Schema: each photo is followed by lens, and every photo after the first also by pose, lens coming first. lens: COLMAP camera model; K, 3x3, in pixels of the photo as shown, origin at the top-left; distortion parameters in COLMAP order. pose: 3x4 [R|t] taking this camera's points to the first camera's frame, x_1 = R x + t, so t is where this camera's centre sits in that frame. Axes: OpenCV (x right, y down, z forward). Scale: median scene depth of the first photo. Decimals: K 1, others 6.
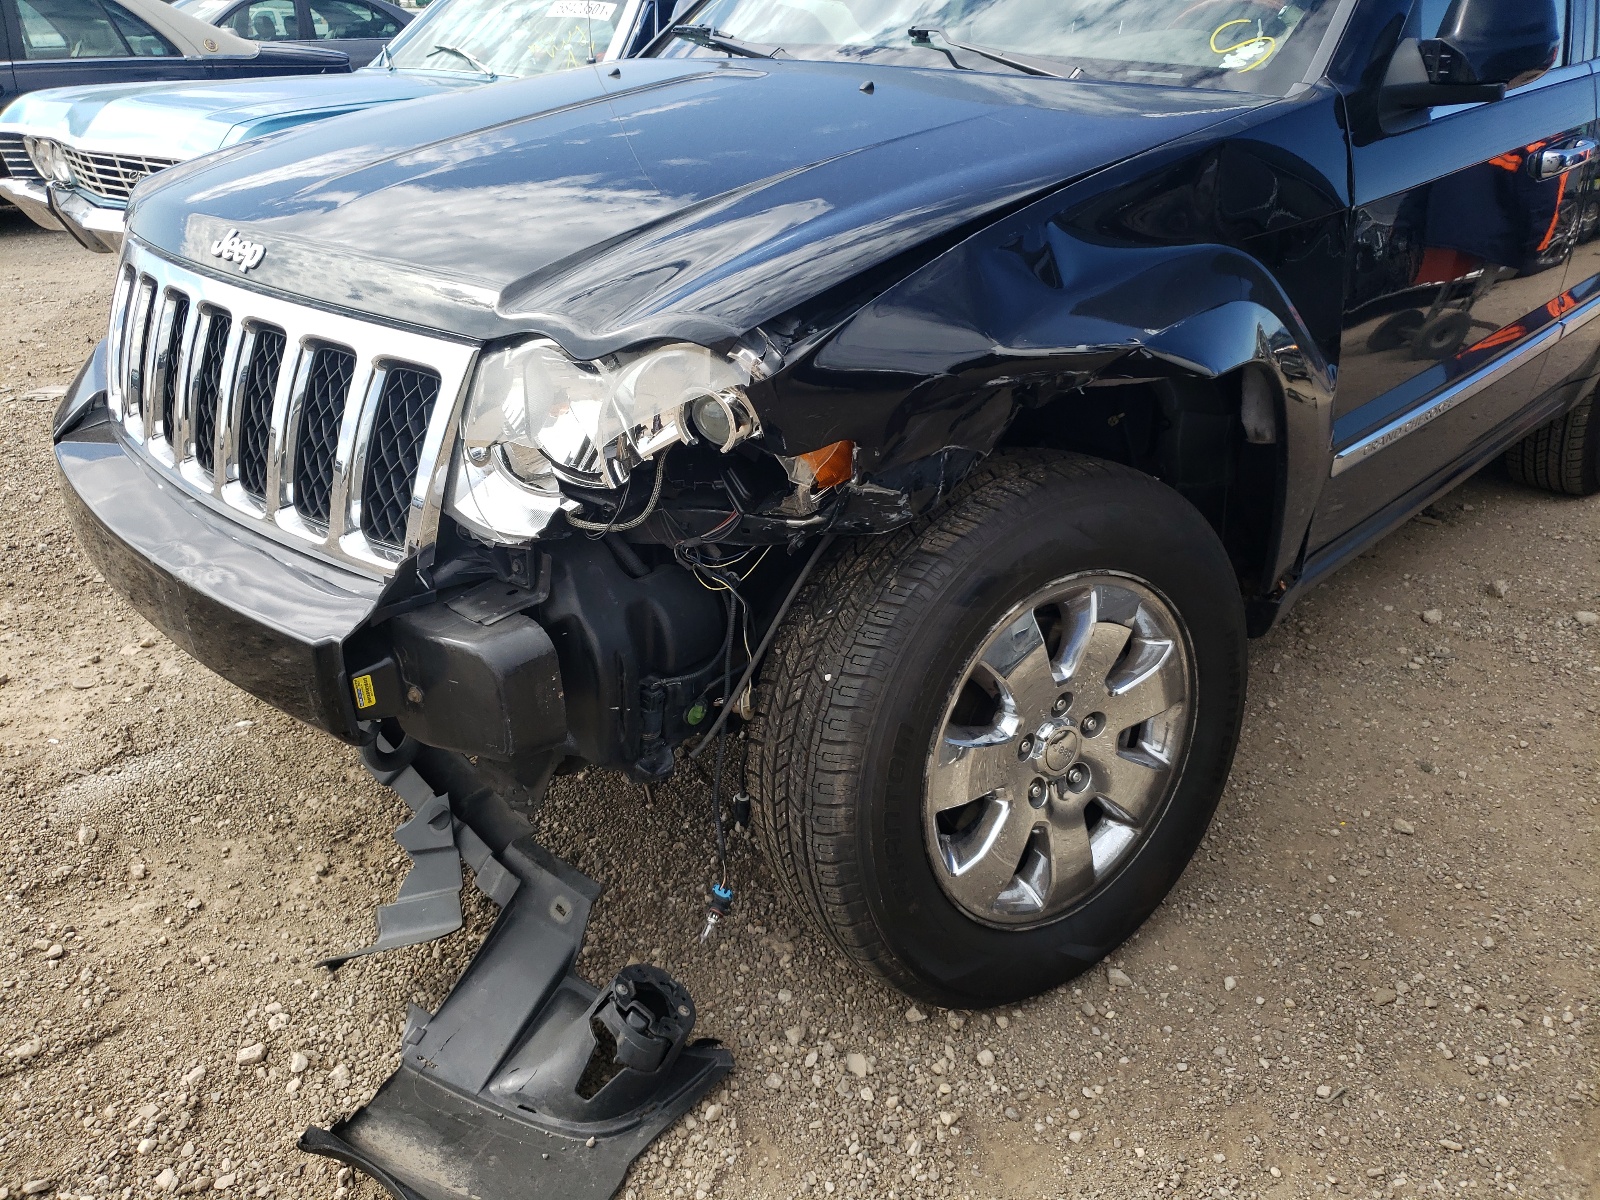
lens RADIAL K [[1228.8, 0, 799.1], [0, 1228.8, 600.1], [0, 0, 1]] dist [0.014660, 0.005010]
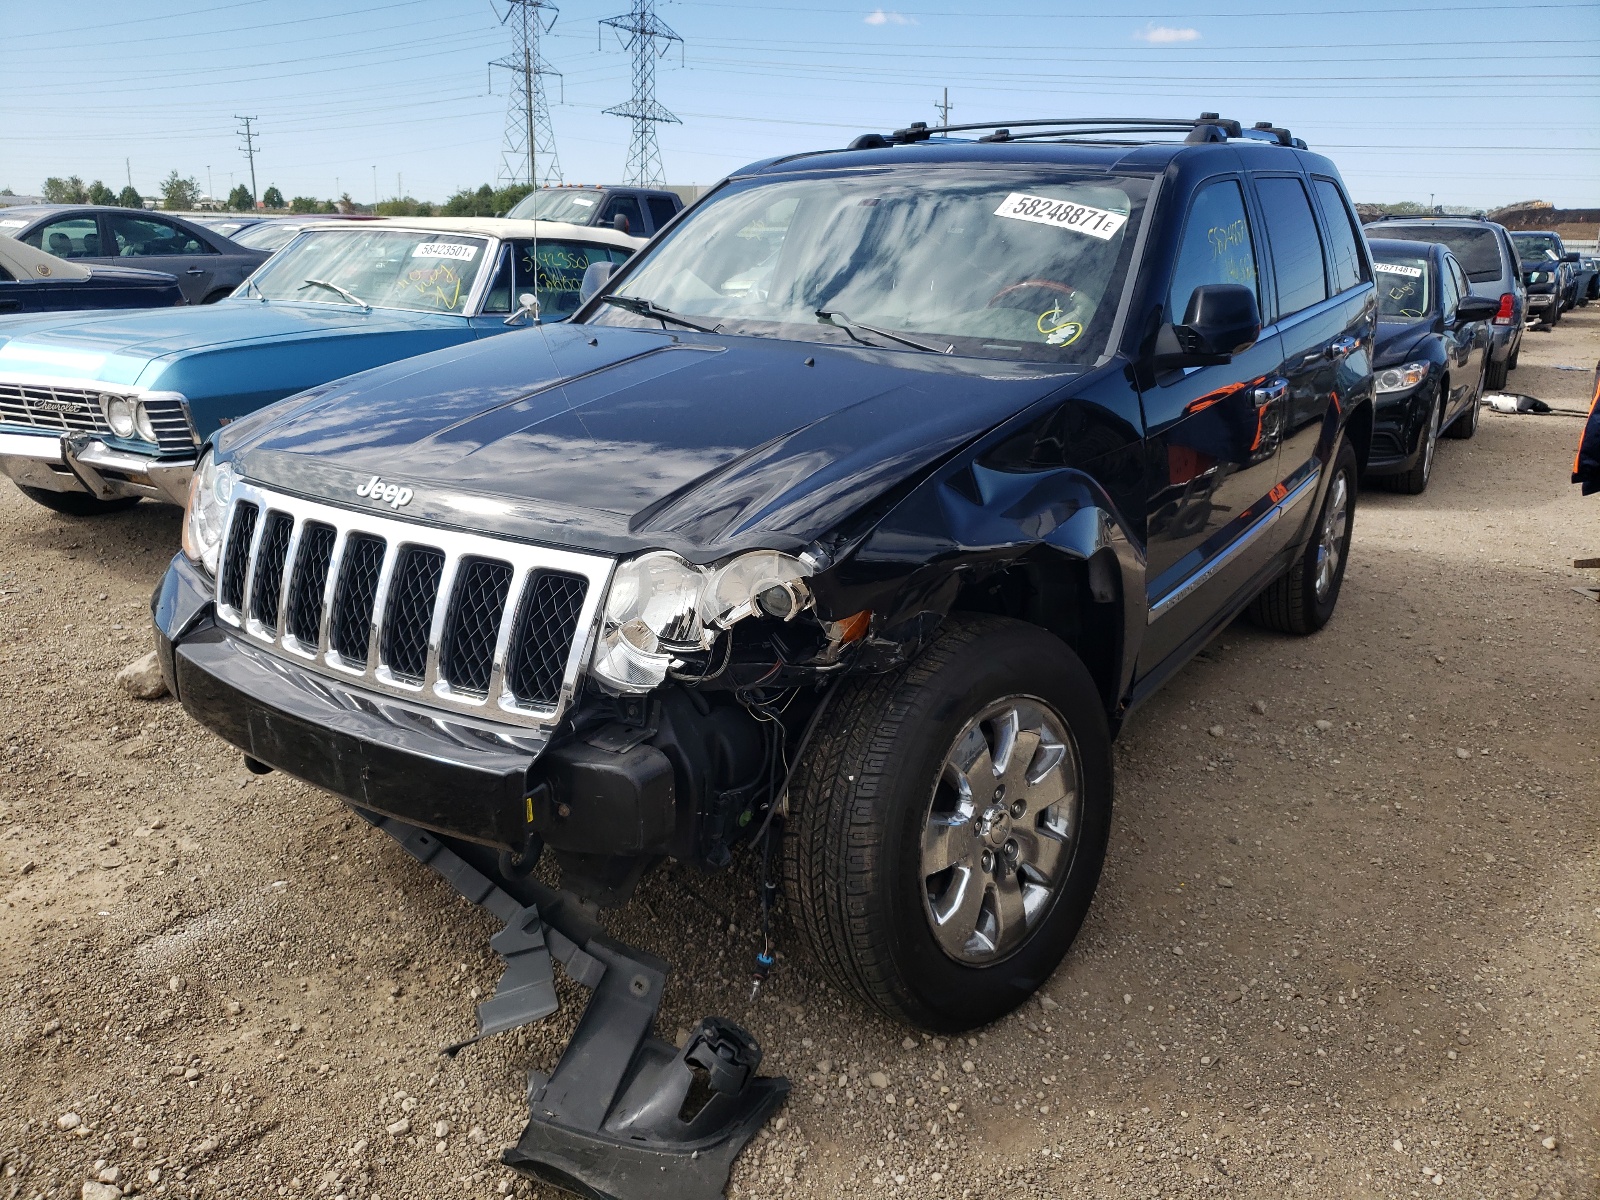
lens RADIAL K [[1228.8, 0, 805.6], [0, 1228.8, 597.0], [0, 0, 1]] dist [0.014660, 0.005010]
pose [[0.981422, -0.042304, 0.187138, -0.243967], [0.069357, 0.987653, -0.140470, 0.044551], [-0.178885, 0.150840, 0.972238, -0.332305]]
